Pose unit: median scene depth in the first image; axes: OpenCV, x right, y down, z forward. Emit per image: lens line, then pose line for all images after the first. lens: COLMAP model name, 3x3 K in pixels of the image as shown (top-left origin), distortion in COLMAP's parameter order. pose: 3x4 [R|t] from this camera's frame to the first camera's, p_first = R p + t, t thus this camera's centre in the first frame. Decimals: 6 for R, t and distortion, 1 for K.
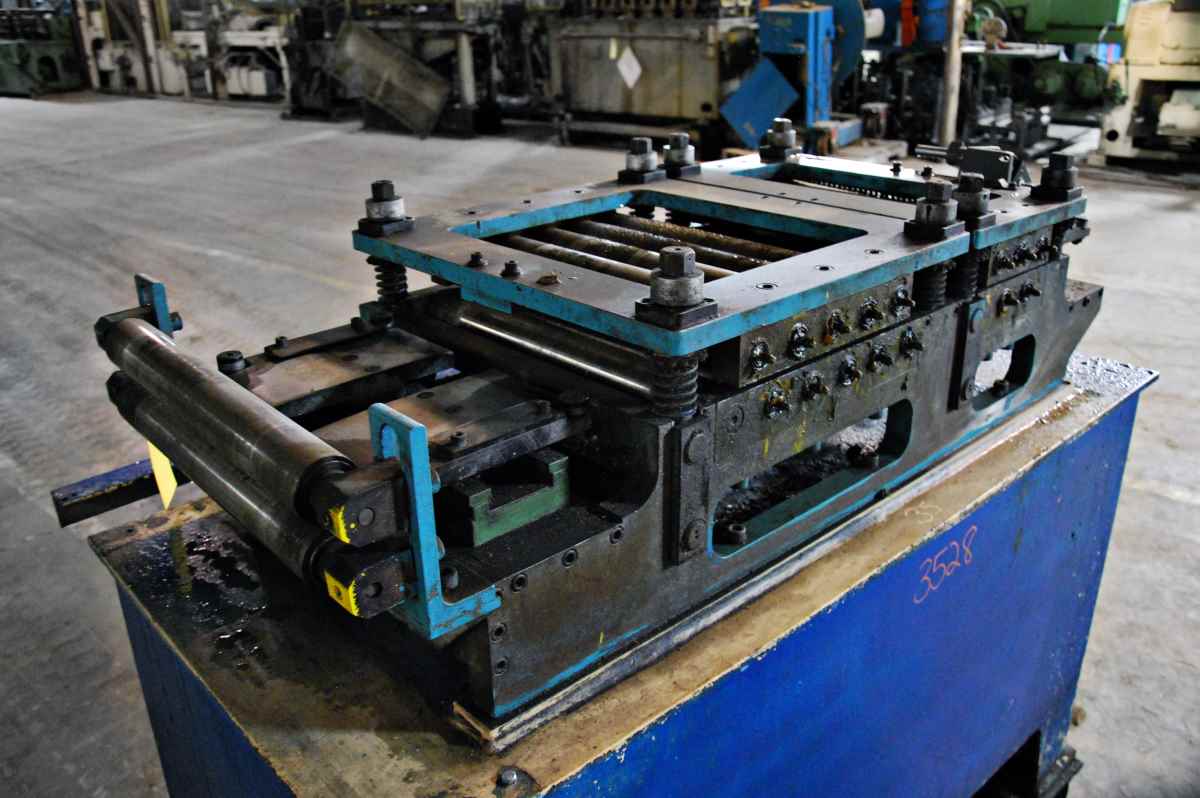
lens RADIAL K [[971.1, 0, 648.2], [0, 971.1, 414.6], [0, 0, 1]] dist [-0.094251, 0.060019]
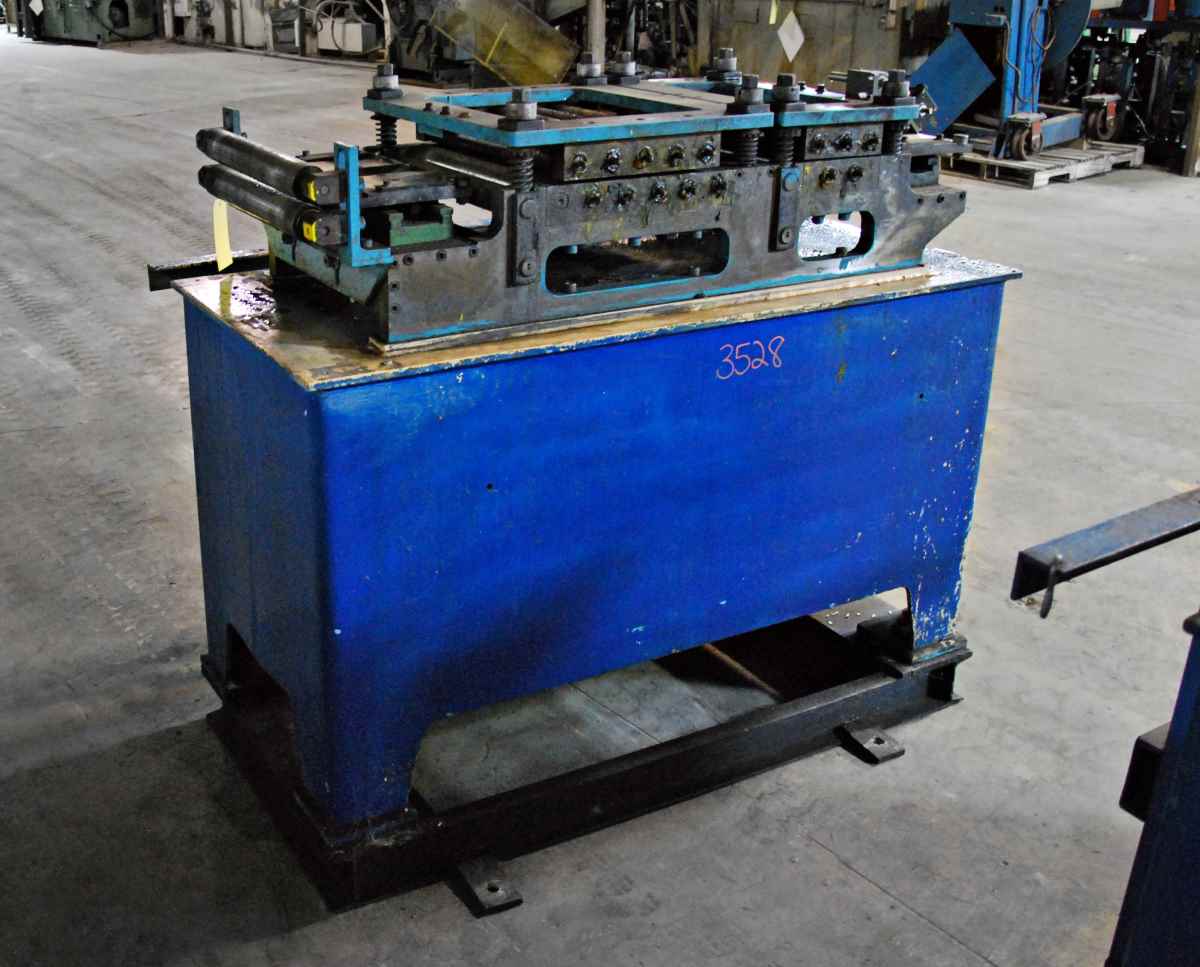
lens RADIAL K [[1395.7, 0, 601.1], [0, 1395.7, 481.2], [0, 0, 1]] dist [-0.091537, 0.000000]
pose [[0.977813, 0.095228, -0.186585, 0.403730], [-0.102964, 0.994164, -0.032197, 0.343372], [0.182430, 0.050694, 0.981911, -0.794435]]
